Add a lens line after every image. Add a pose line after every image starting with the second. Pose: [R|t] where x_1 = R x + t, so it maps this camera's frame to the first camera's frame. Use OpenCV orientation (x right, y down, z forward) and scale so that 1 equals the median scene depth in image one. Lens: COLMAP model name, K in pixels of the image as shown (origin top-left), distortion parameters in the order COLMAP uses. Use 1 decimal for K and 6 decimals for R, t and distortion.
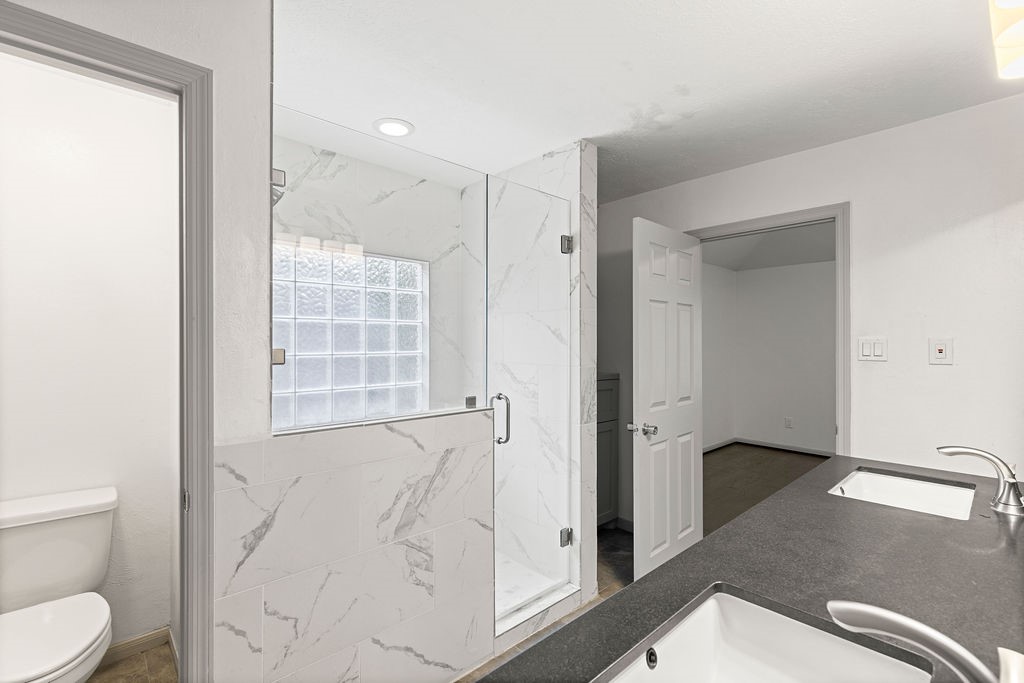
lens RADIAL K [[462.0, 0, 514.7], [0, 462.0, 339.4], [0, 0, 1]] dist [0.002035, -0.001127]
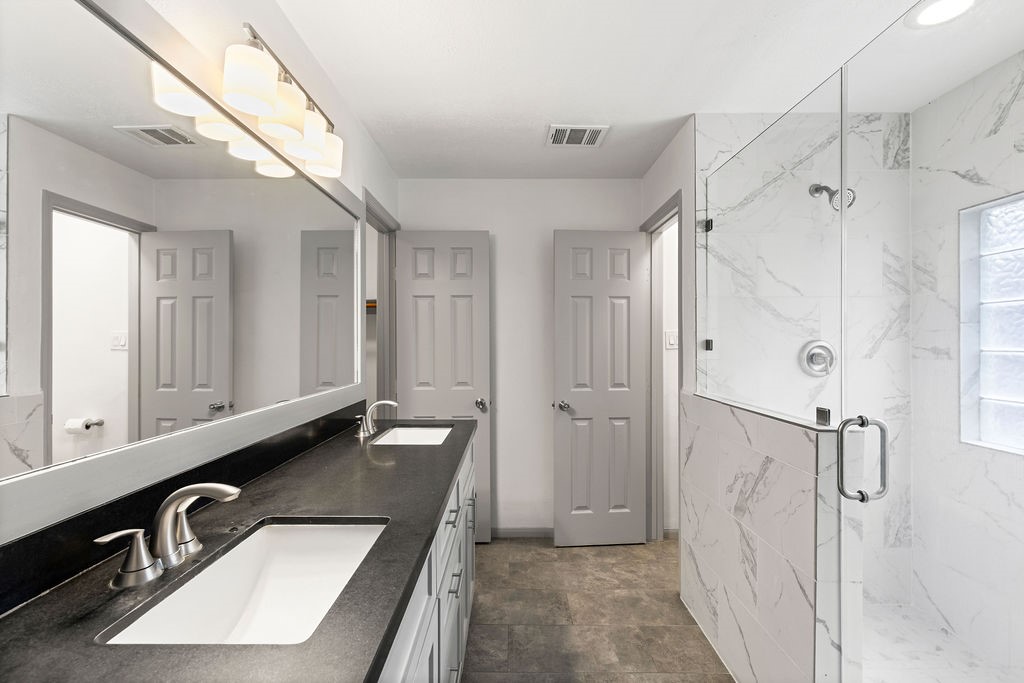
lens RADIAL K [[462.0, 0, 511.4], [0, 462.0, 343.2], [0, 0, 1]] dist [0.002035, -0.001127]
pose [[-0.675612, -0.000160, -0.737257, 0.757235], [-0.001386, 0.999998, 0.001053, 0.025293], [0.737256, 0.001733, -0.675611, 1.147138]]
